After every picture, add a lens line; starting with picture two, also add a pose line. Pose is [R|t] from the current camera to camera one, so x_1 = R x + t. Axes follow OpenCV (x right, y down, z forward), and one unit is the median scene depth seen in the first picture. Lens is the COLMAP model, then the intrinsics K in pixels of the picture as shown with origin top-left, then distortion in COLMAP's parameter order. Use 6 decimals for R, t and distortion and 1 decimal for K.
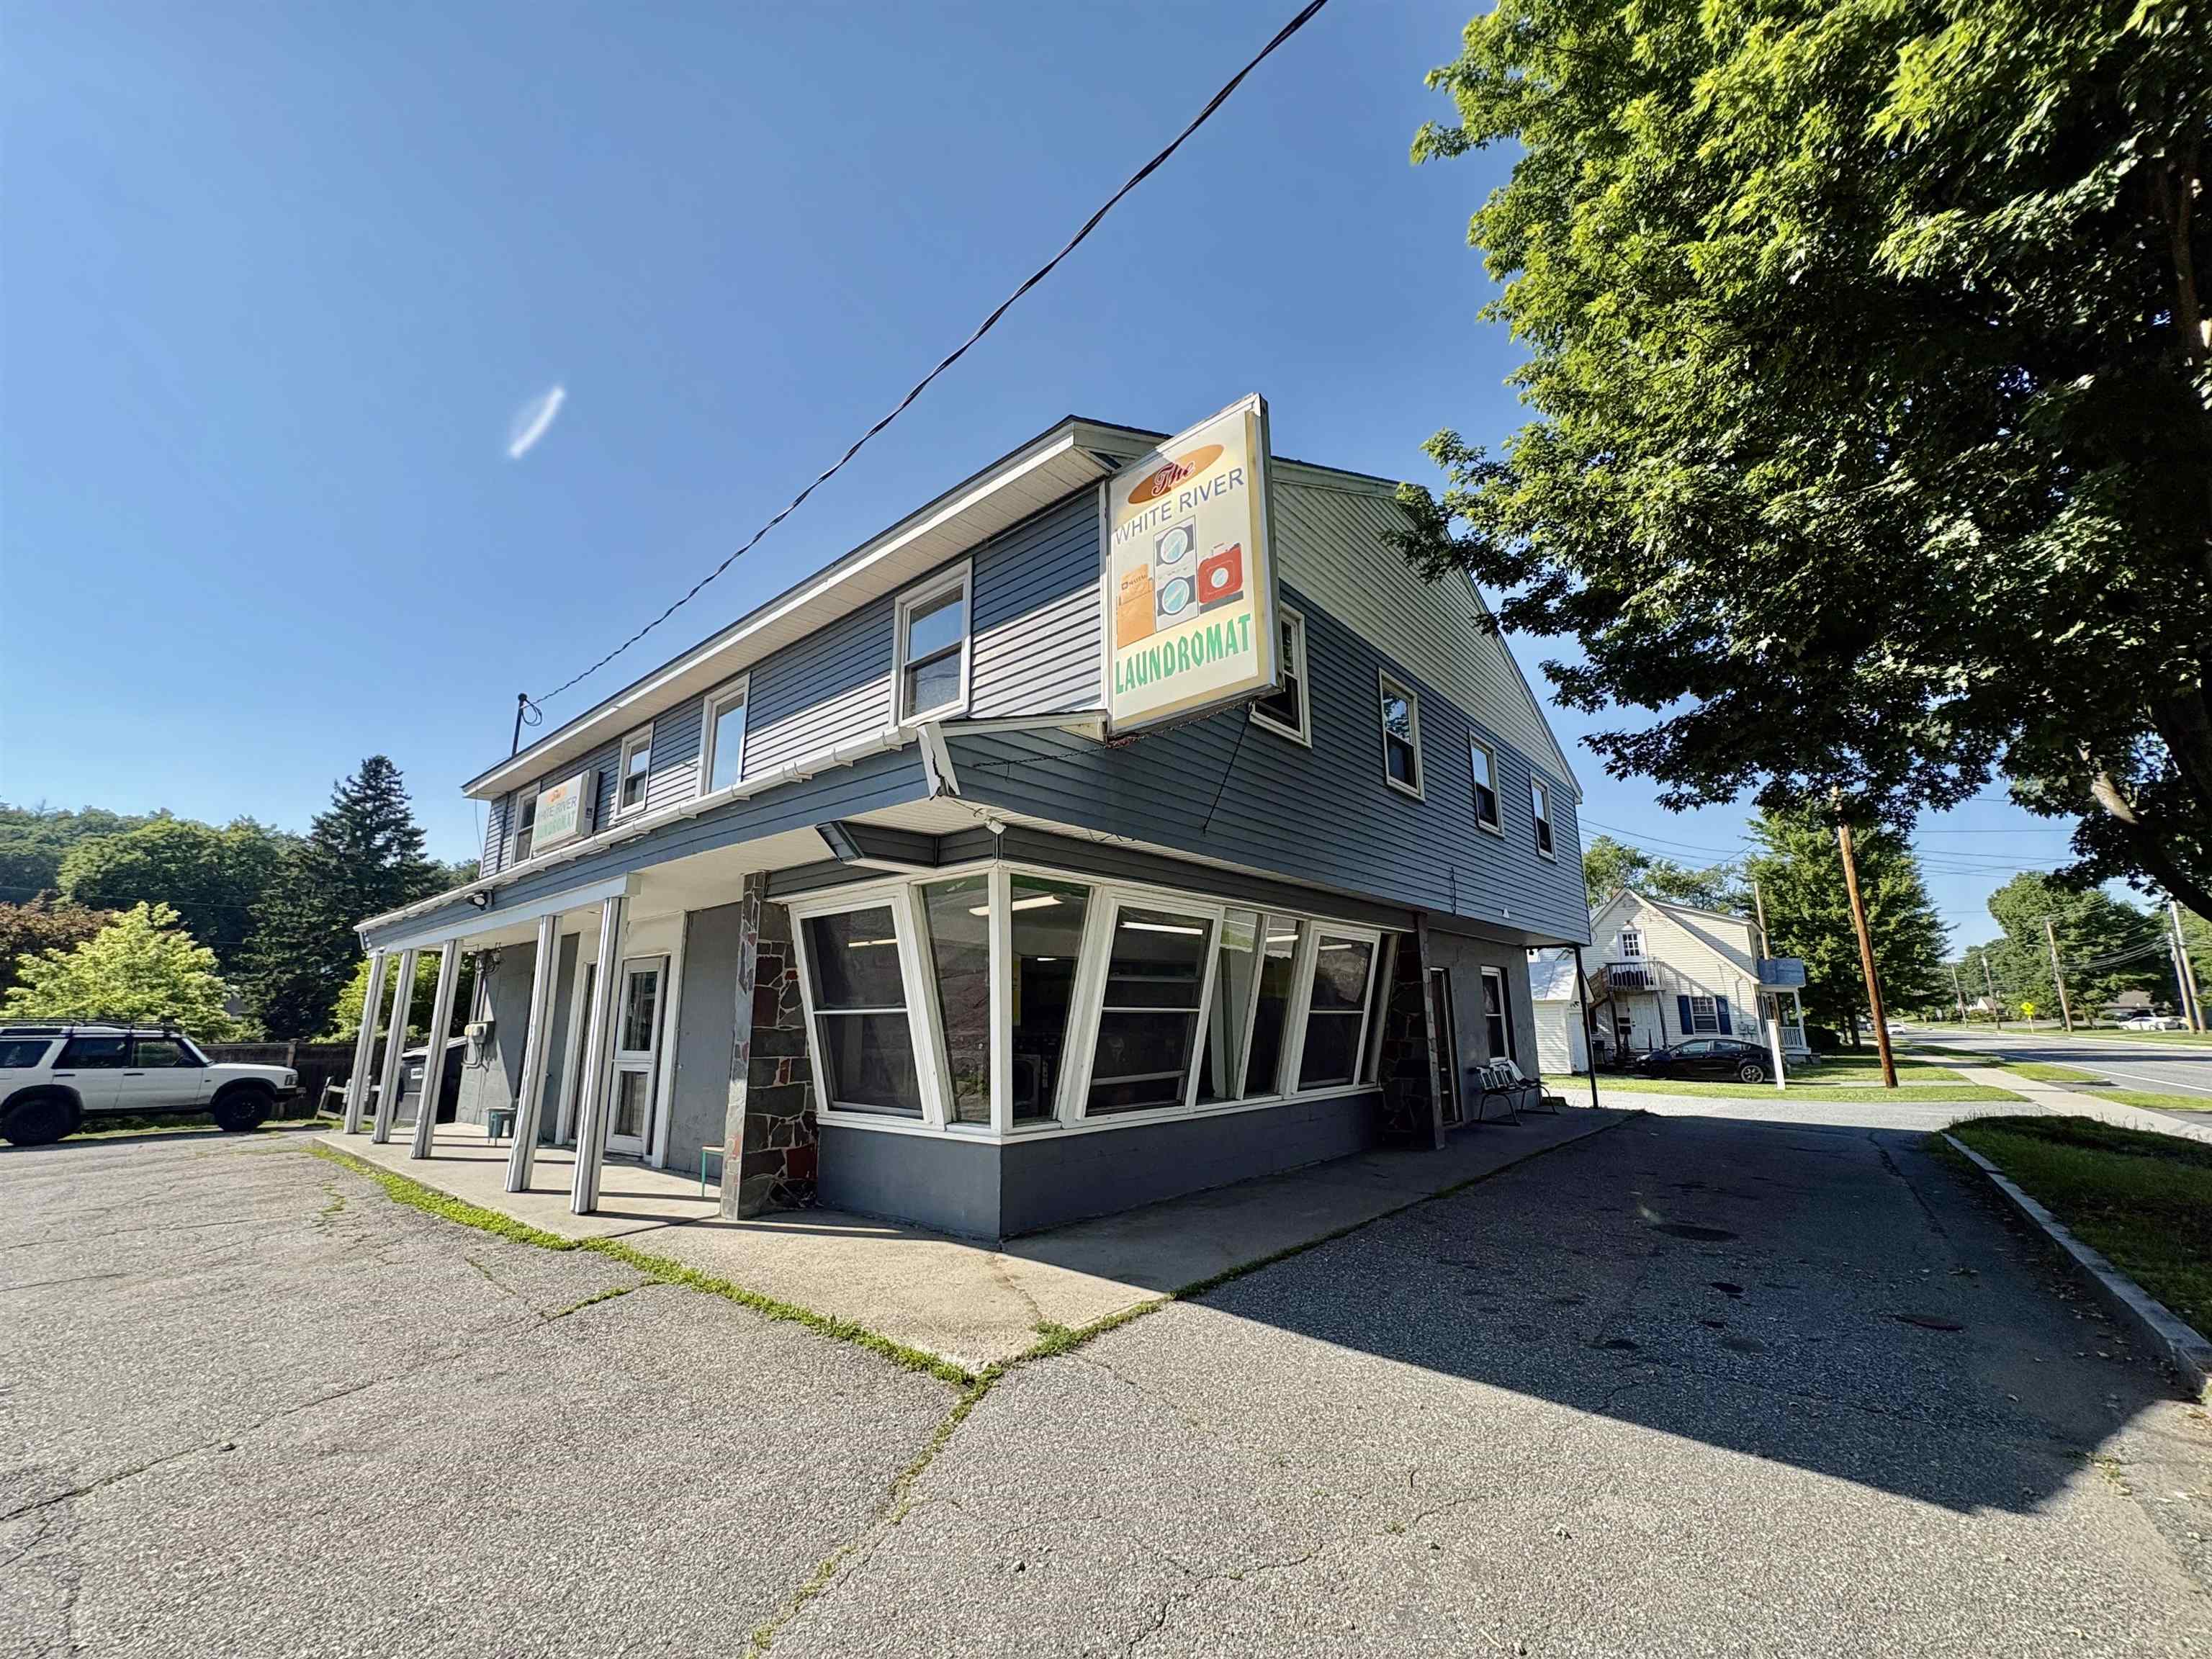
lens RADIAL K [[886.0, 0, 1106.0], [0, 886.0, 829.5], [0, 0, 1]] dist [0.001199, 0.000038]
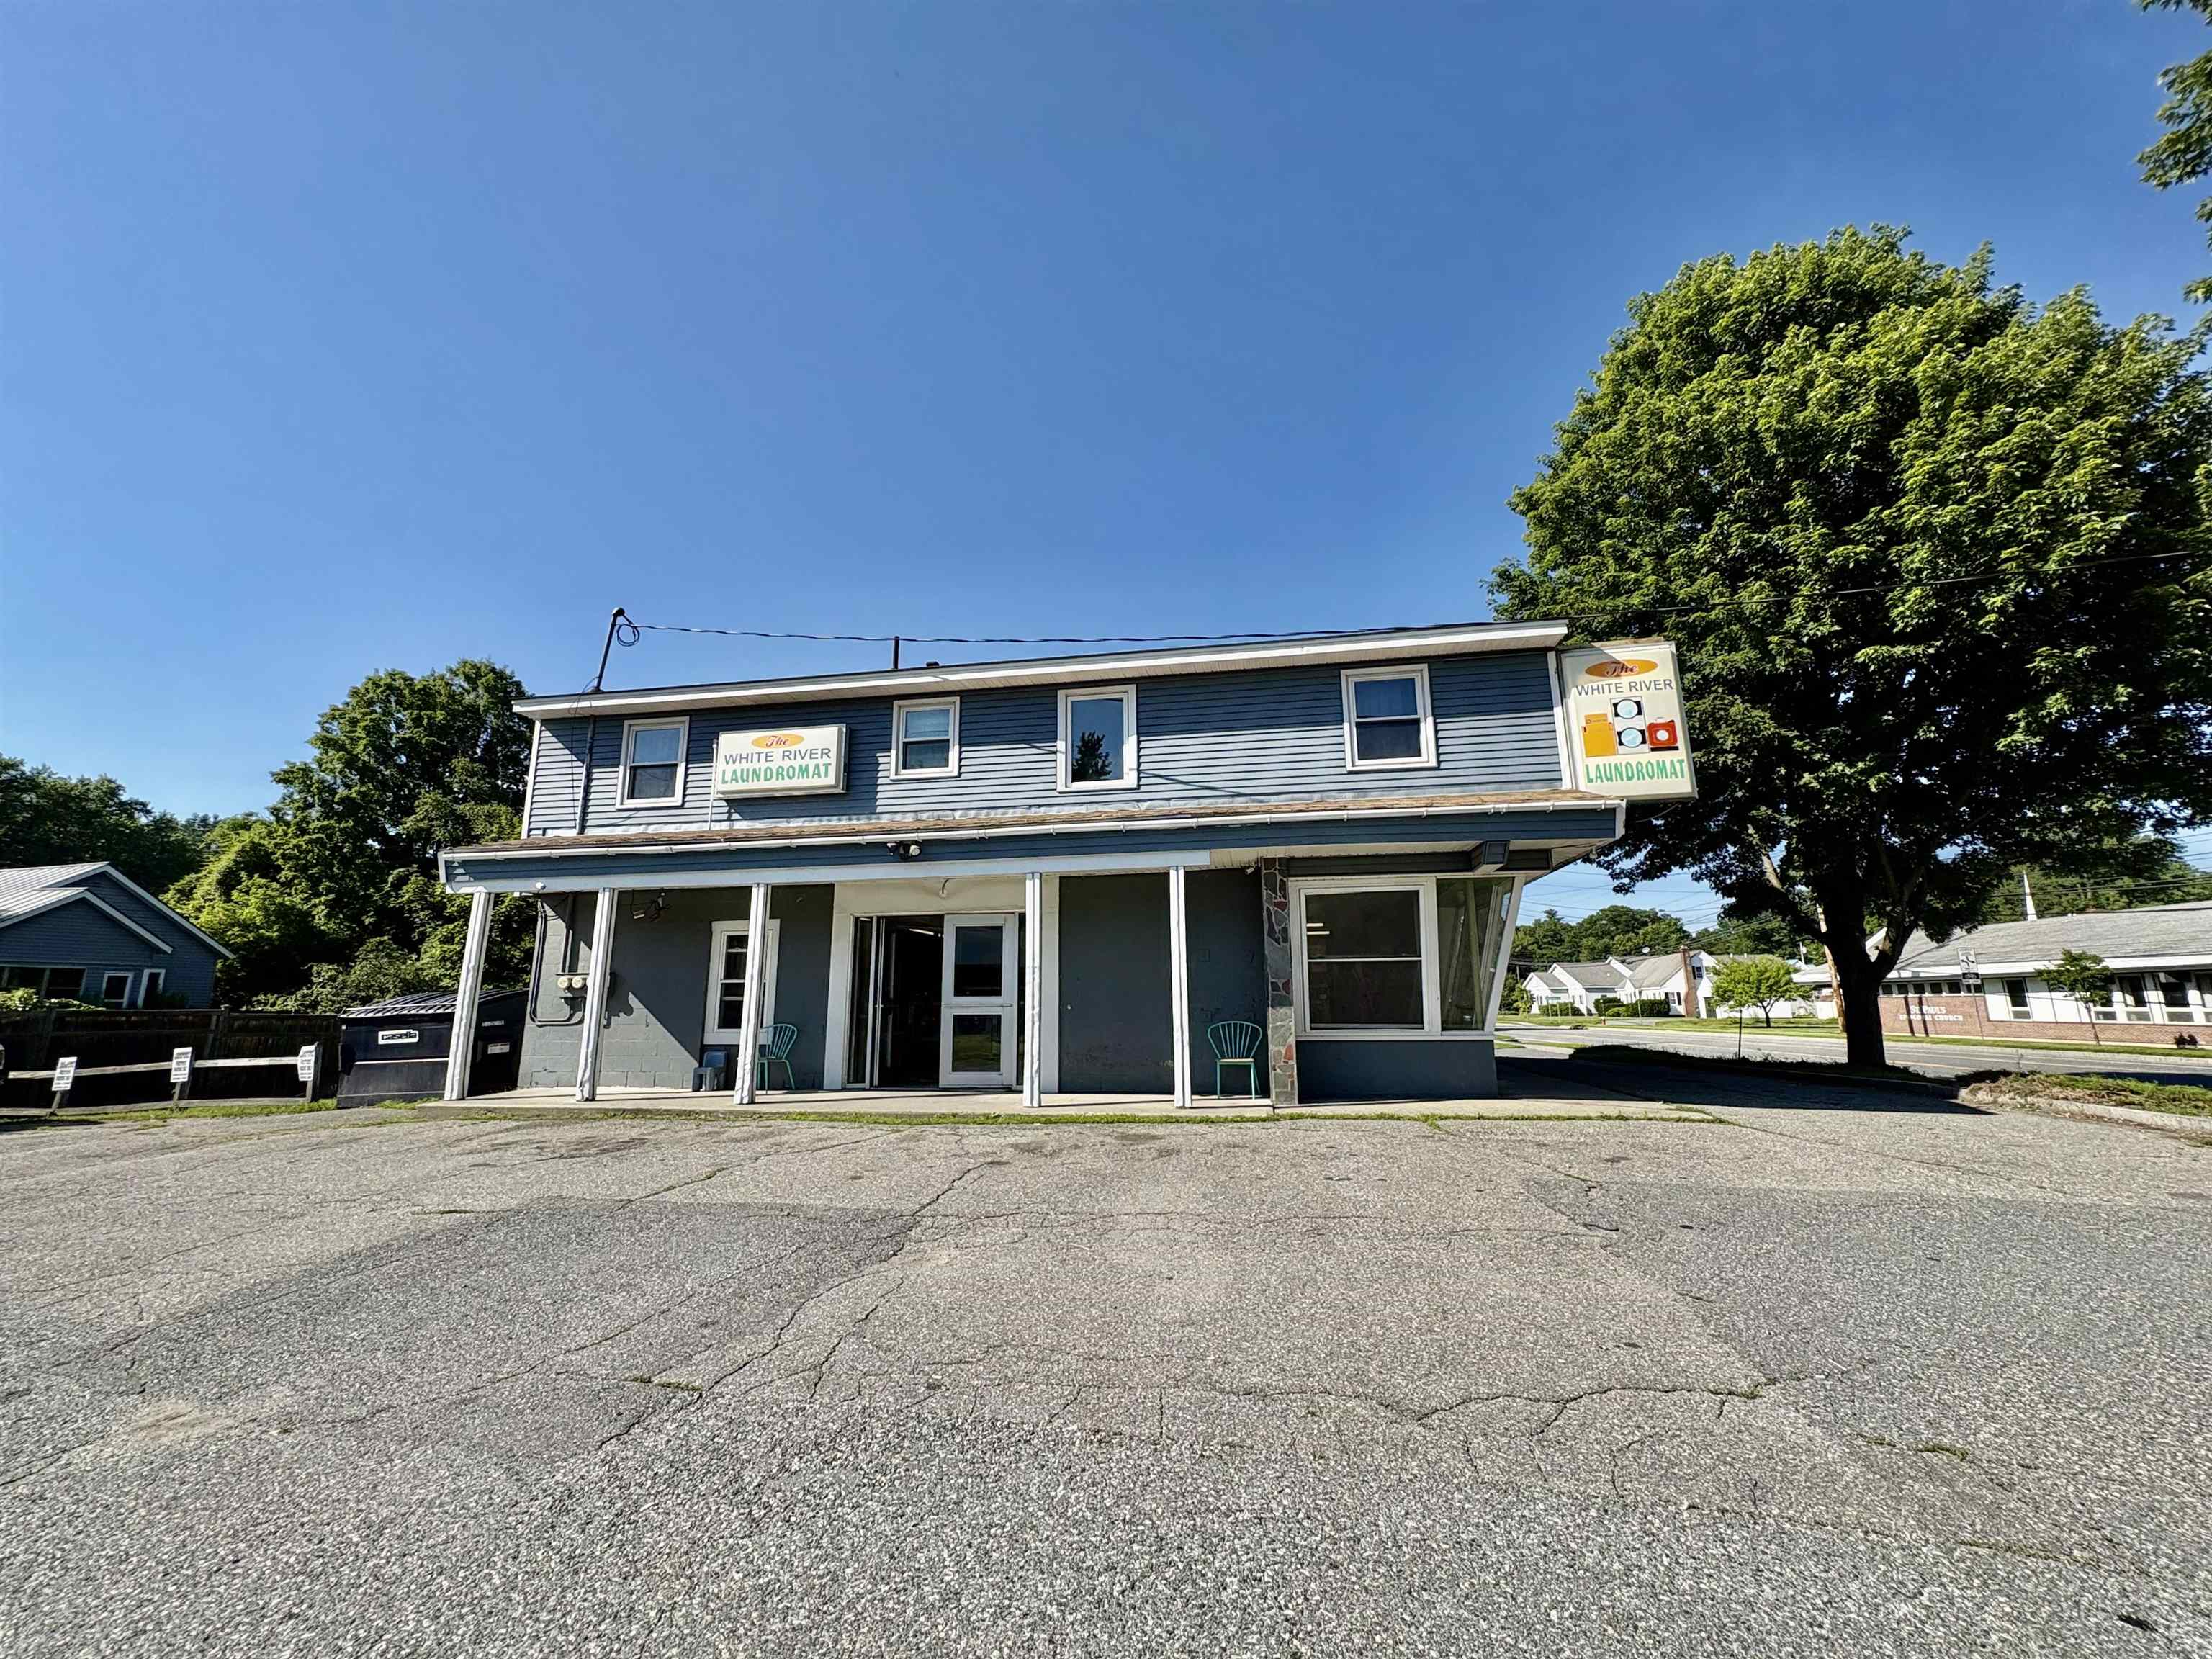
lens RADIAL K [[886.0, 0, 1106.0], [0, 886.0, 829.5], [0, 0, 1]] dist [0.001199, 0.000038]
pose [[0.859131, 0.108695, 0.500079, -1.707151], [-0.110899, 0.993507, -0.025421, 0.091800], [-0.499595, -0.033618, 0.865607, -0.055765]]
